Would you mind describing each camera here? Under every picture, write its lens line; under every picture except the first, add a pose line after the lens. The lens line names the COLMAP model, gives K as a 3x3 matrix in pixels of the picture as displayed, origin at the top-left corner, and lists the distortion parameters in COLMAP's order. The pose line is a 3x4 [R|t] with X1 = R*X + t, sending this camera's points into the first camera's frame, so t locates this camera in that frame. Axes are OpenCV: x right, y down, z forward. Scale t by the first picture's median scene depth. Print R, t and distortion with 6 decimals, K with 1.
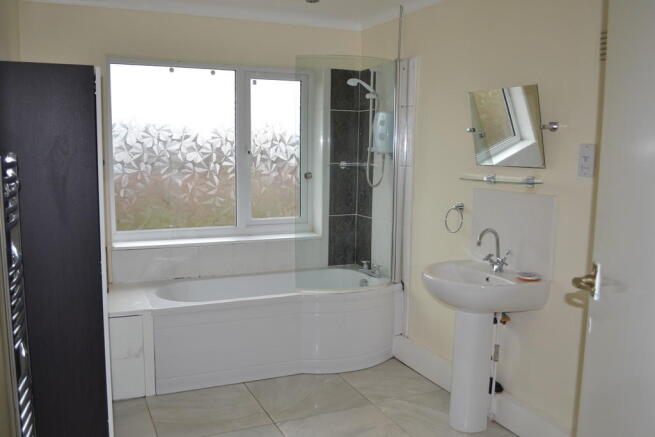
lens RADIAL K [[576.7, 0, 327.5], [0, 576.7, 218.5], [0, 0, 1]] dist [-0.086360, -0.000895]
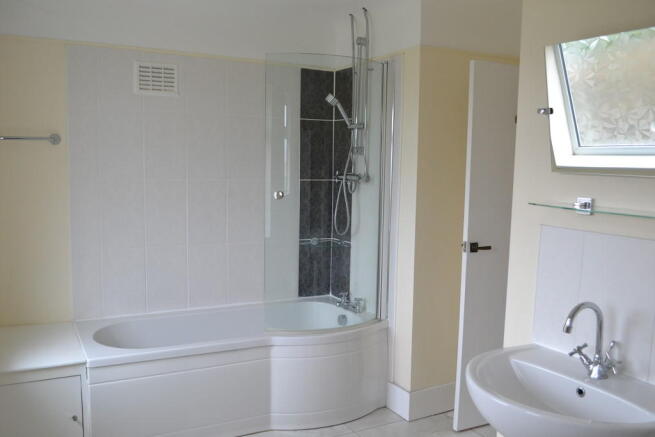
lens RADIAL K [[576.7, 0, 327.5], [0, 576.7, 218.5], [0, 0, 1]] dist [-0.086360, -0.000895]
pose [[0.998967, -0.011618, 0.043939, 0.019773], [0.012949, 0.999462, -0.030134, -0.044348], [-0.043565, 0.030672, 0.998580, 0.470034]]
